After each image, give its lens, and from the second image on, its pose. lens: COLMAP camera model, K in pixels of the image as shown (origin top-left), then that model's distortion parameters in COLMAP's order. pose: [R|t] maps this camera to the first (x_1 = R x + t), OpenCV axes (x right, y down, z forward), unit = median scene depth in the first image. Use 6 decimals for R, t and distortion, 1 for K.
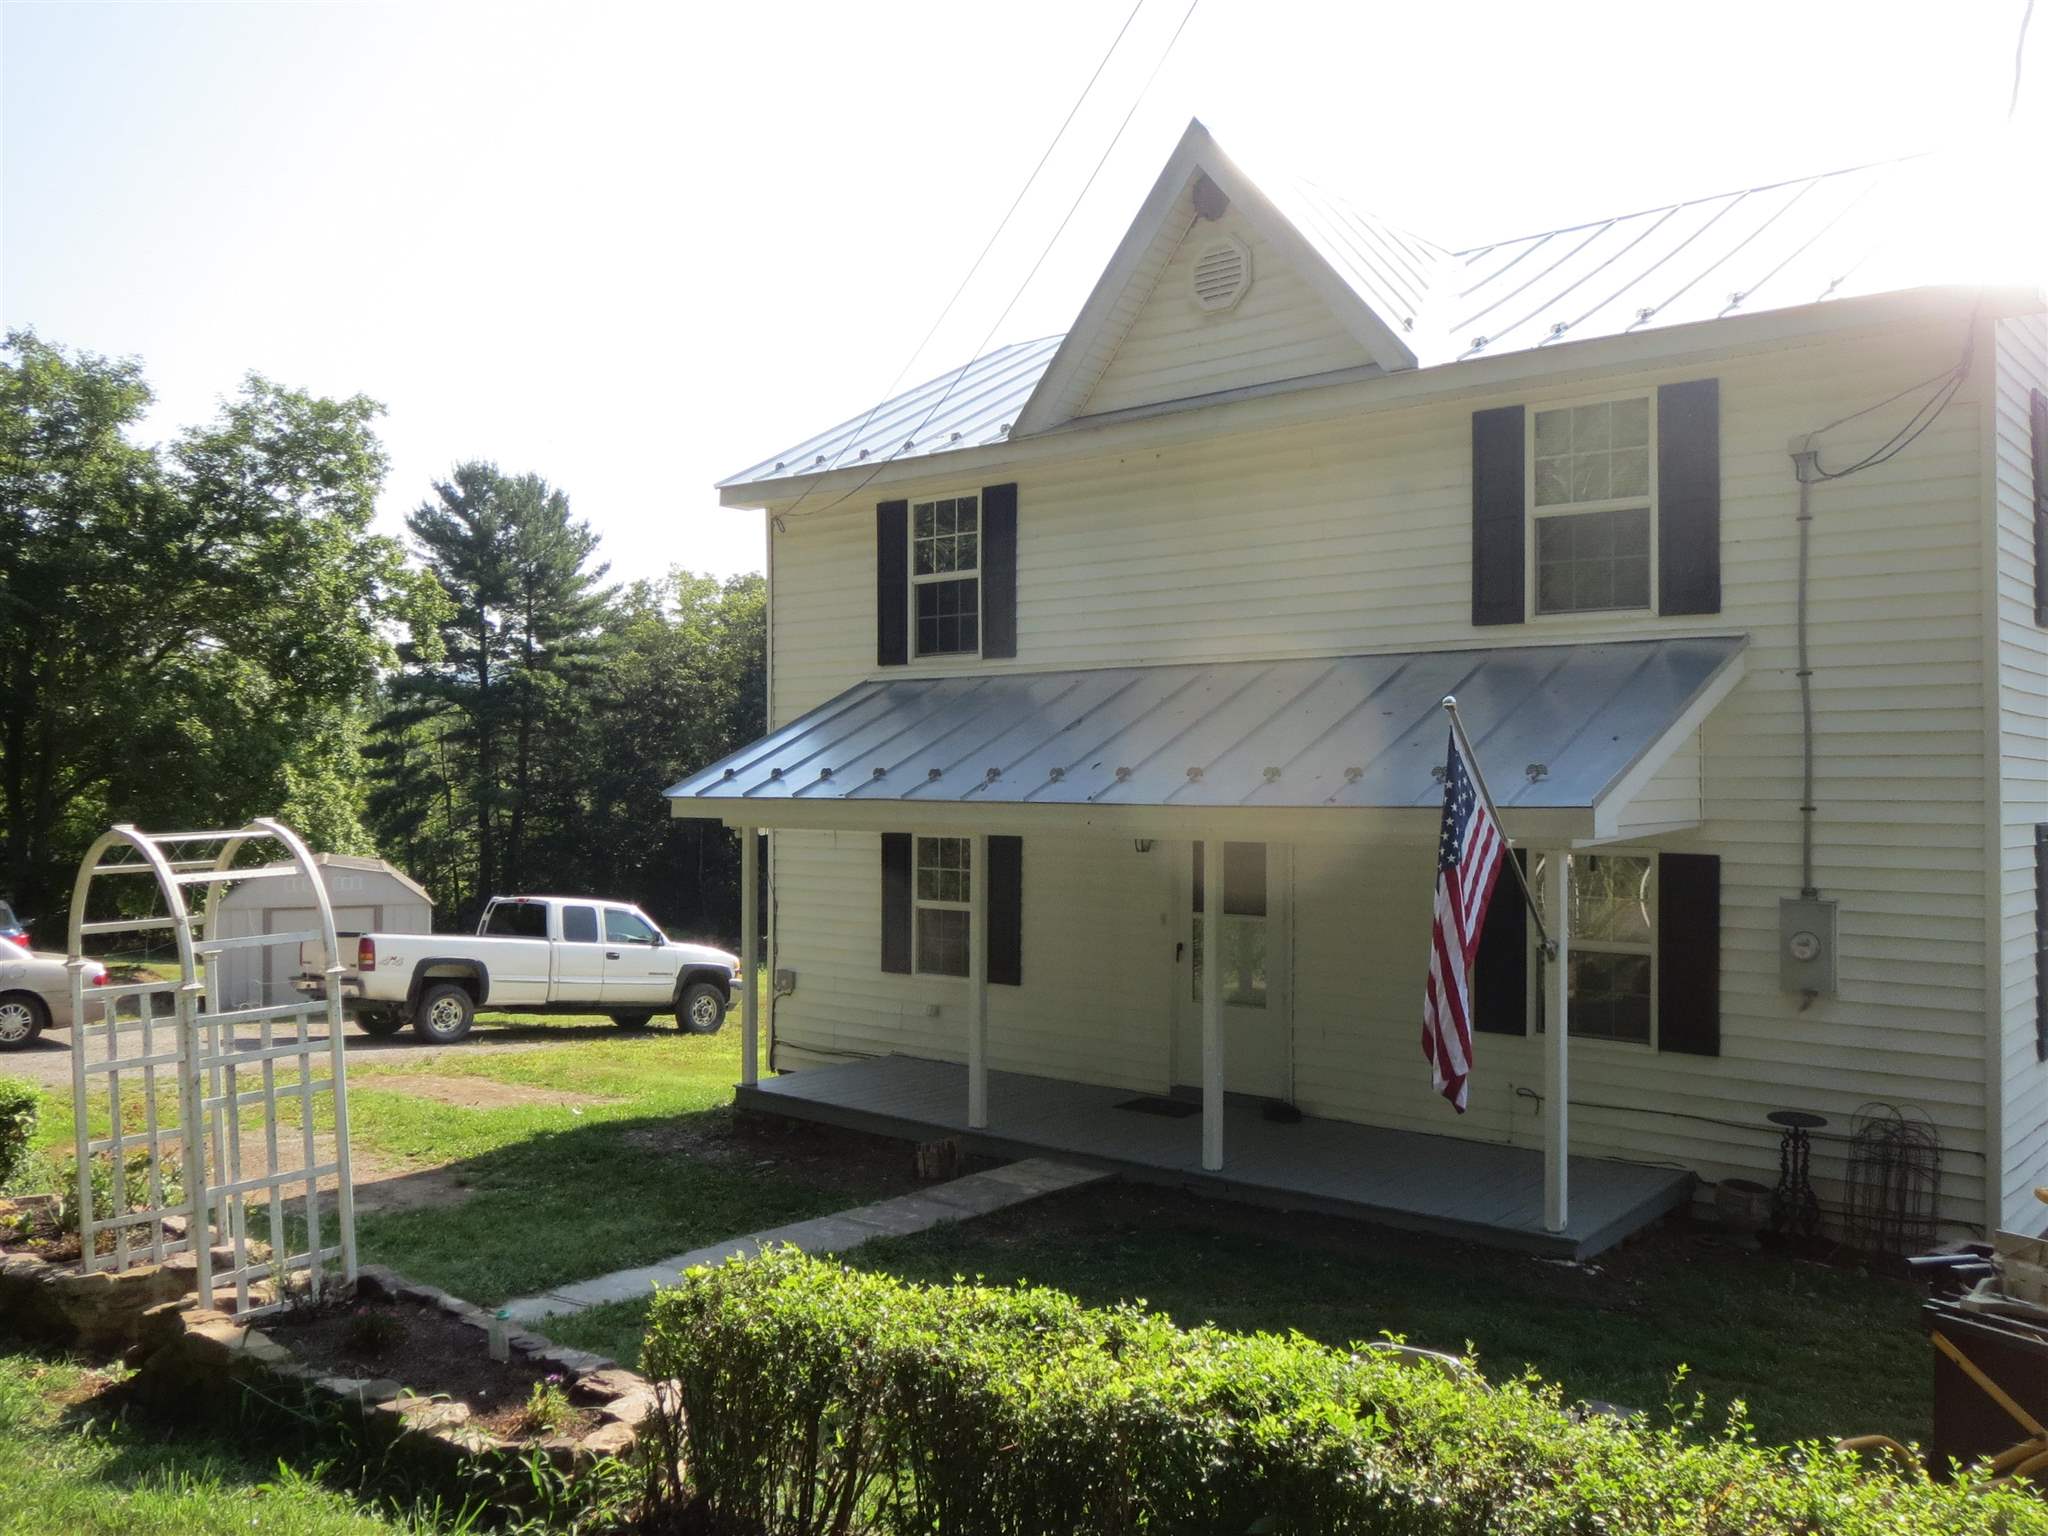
lens RADIAL K [[1715.9, 0, 1028.0], [0, 1715.9, 758.8], [0, 0, 1]] dist [-0.003338, 0.005838]
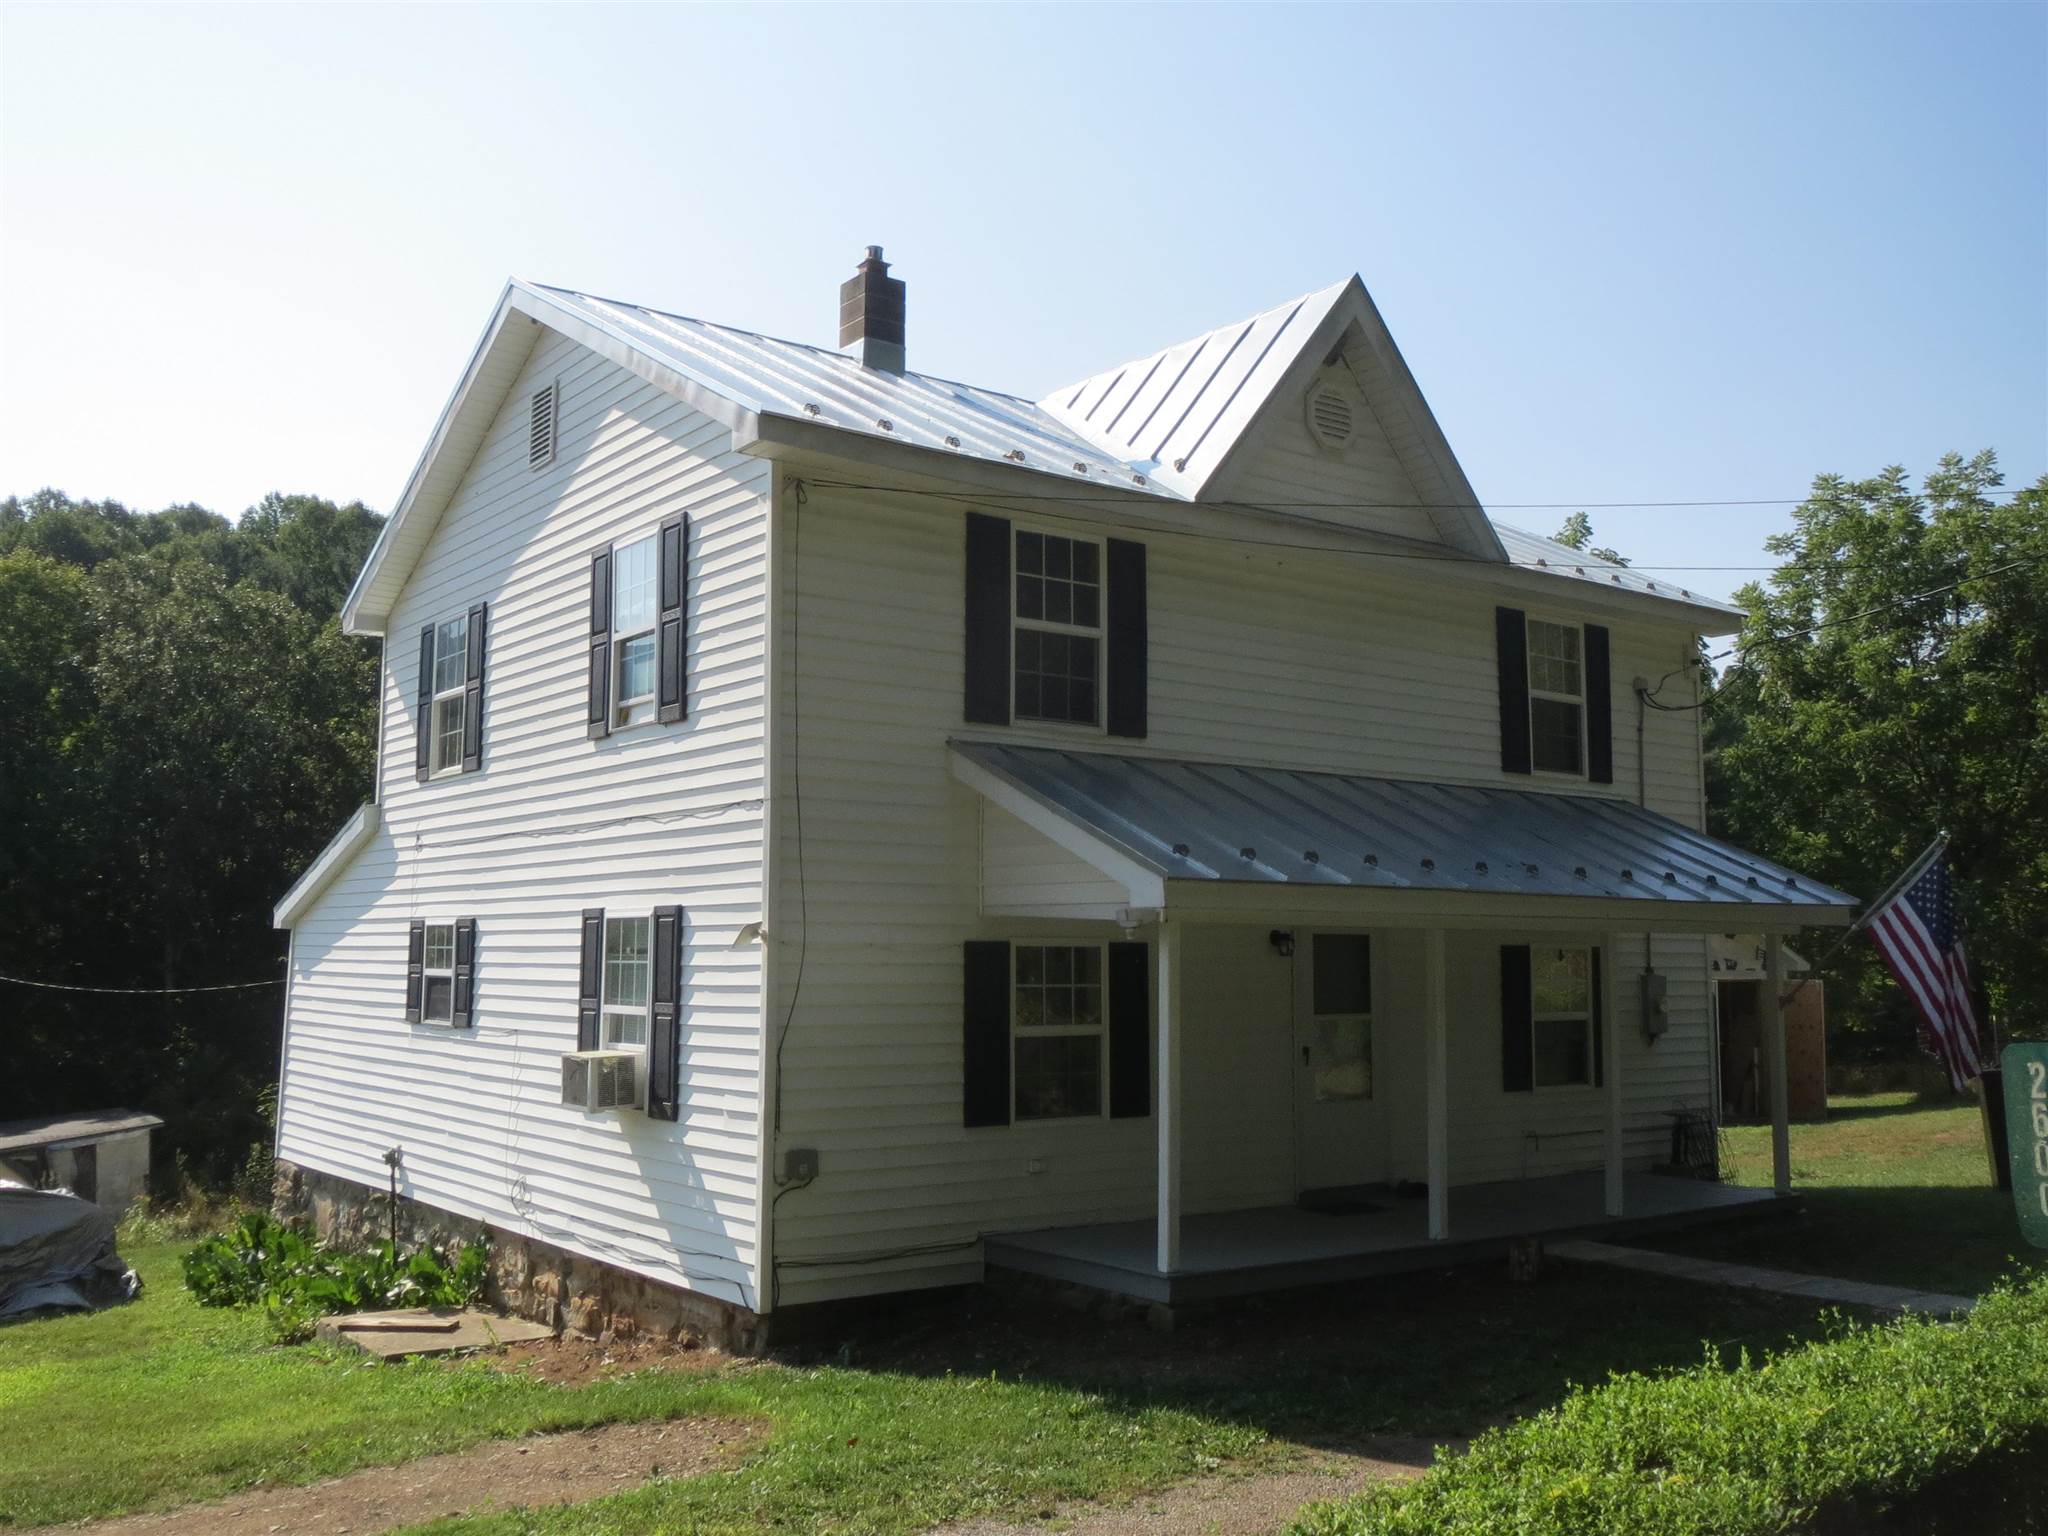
lens RADIAL K [[1839.3, 0, 1024.0], [0, 1839.3, 768.0], [0, 0, 1]] dist [-0.001615, -0.003088]
pose [[0.217788, 0.104615, 0.970373, -1.044100], [-0.012247, 0.994453, -0.104463, 0.061647], [-0.975919, 0.010866, 0.217861, 0.953818]]
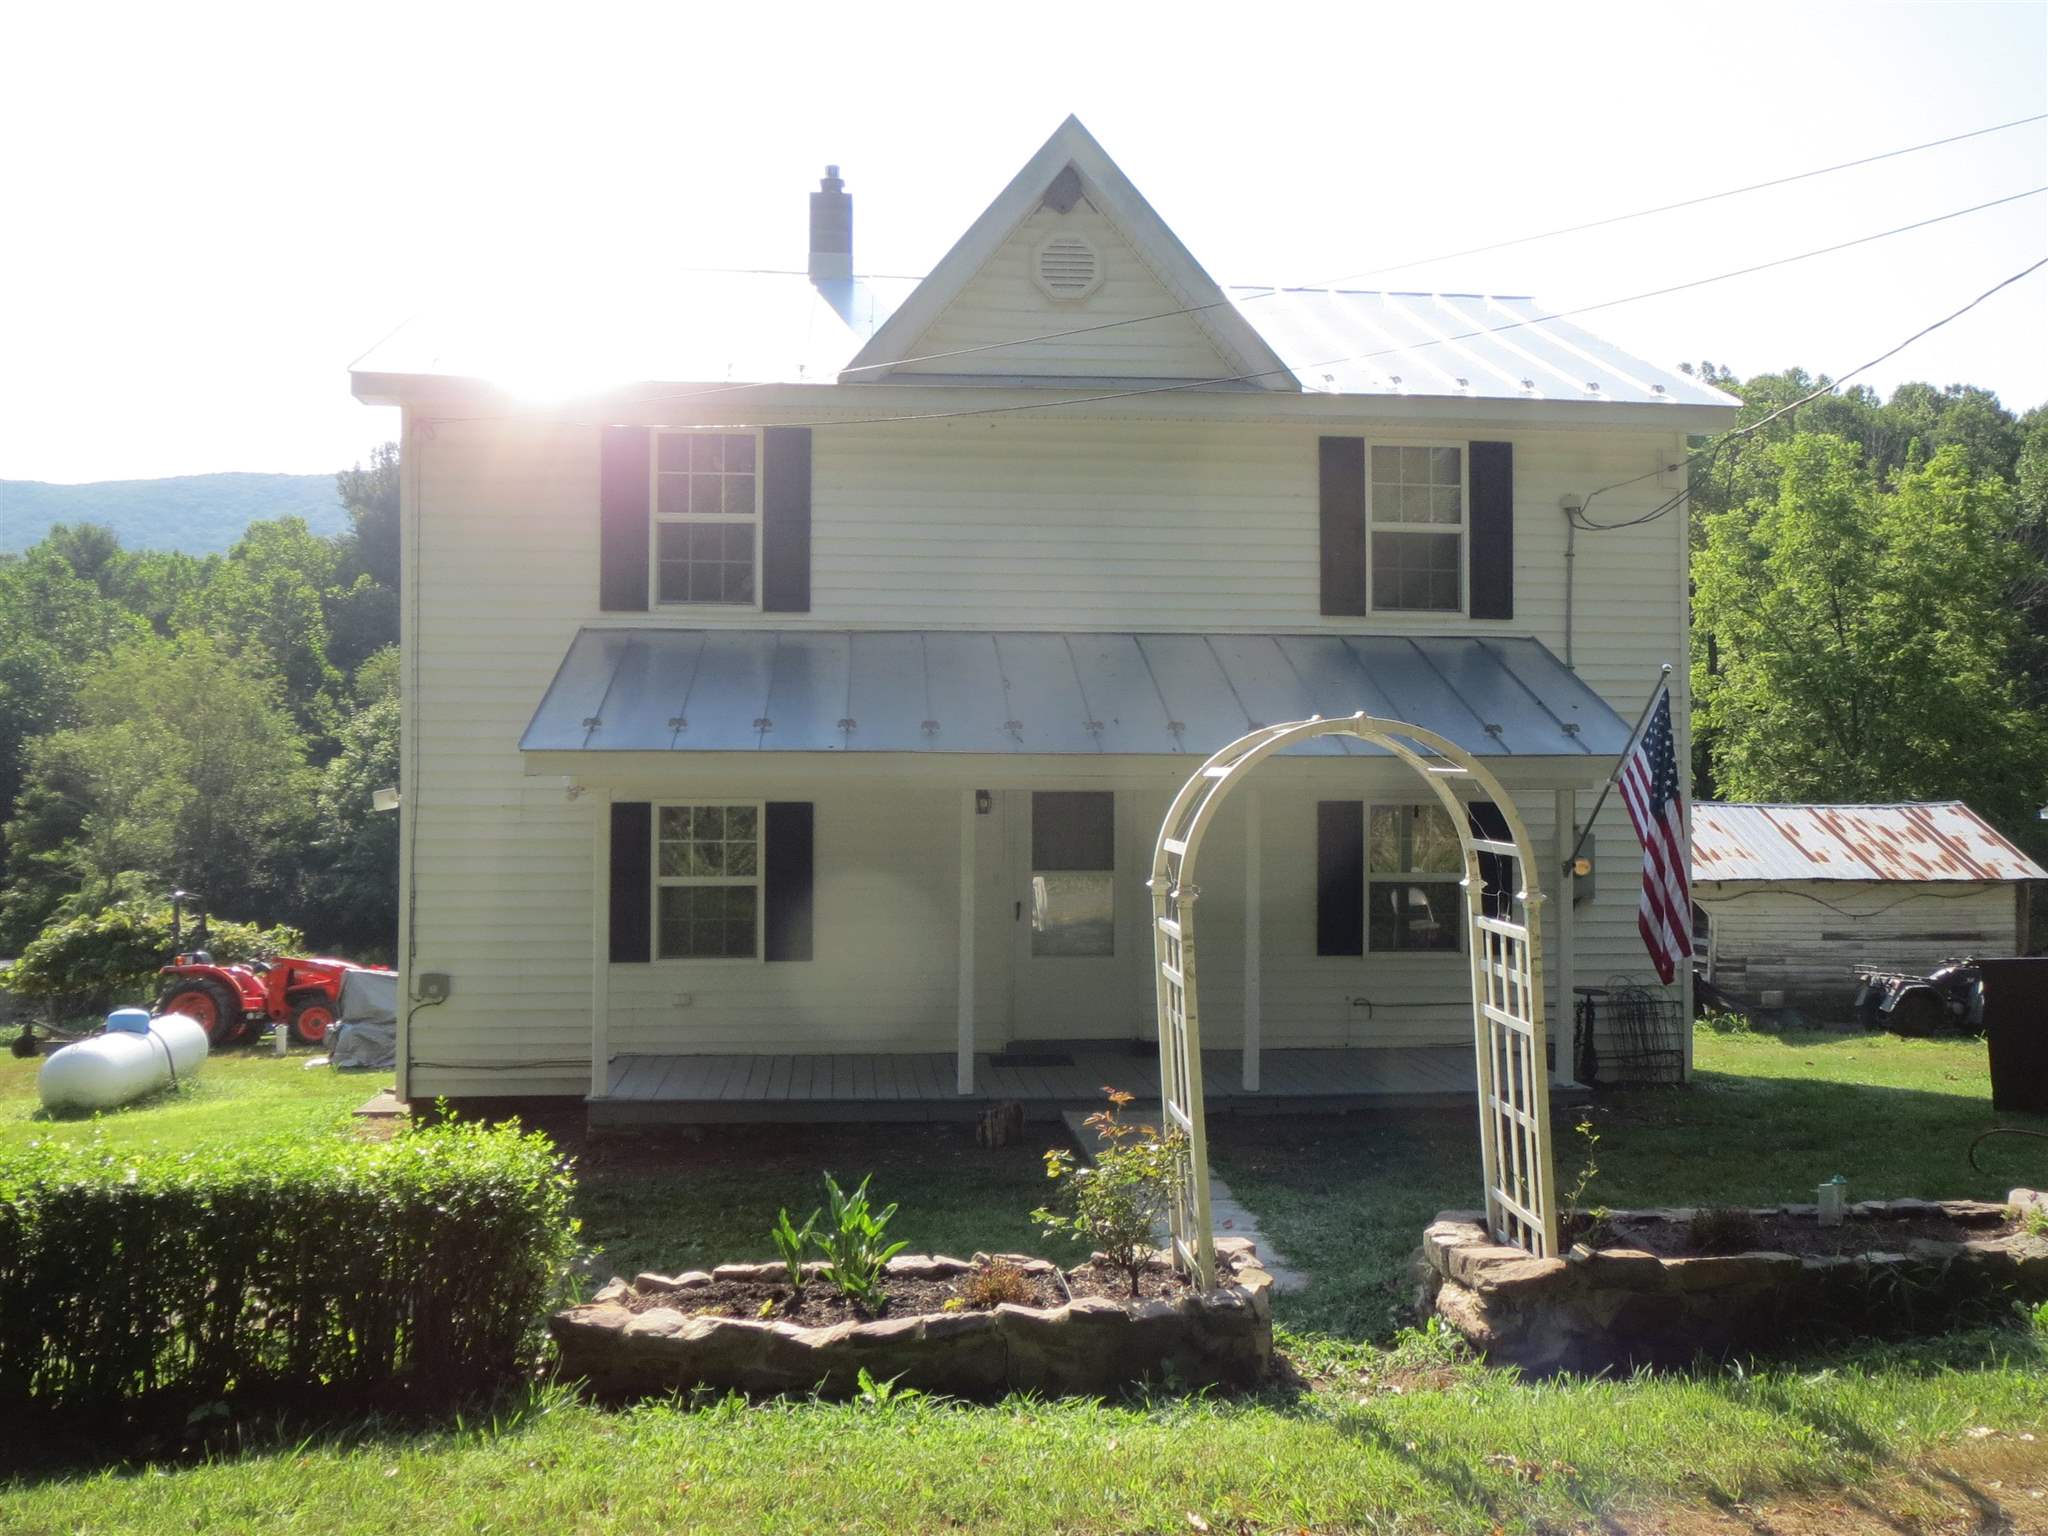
lens RADIAL K [[1692.1, 0, 1015.0], [0, 1692.1, 757.9], [0, 0, 1]] dist [-0.007567, -0.007257]
pose [[0.699005, 0.019863, 0.714841, -0.660063], [-0.008889, 0.999778, -0.019089, 0.041693], [-0.715061, 0.006989, 0.699027, 0.301292]]
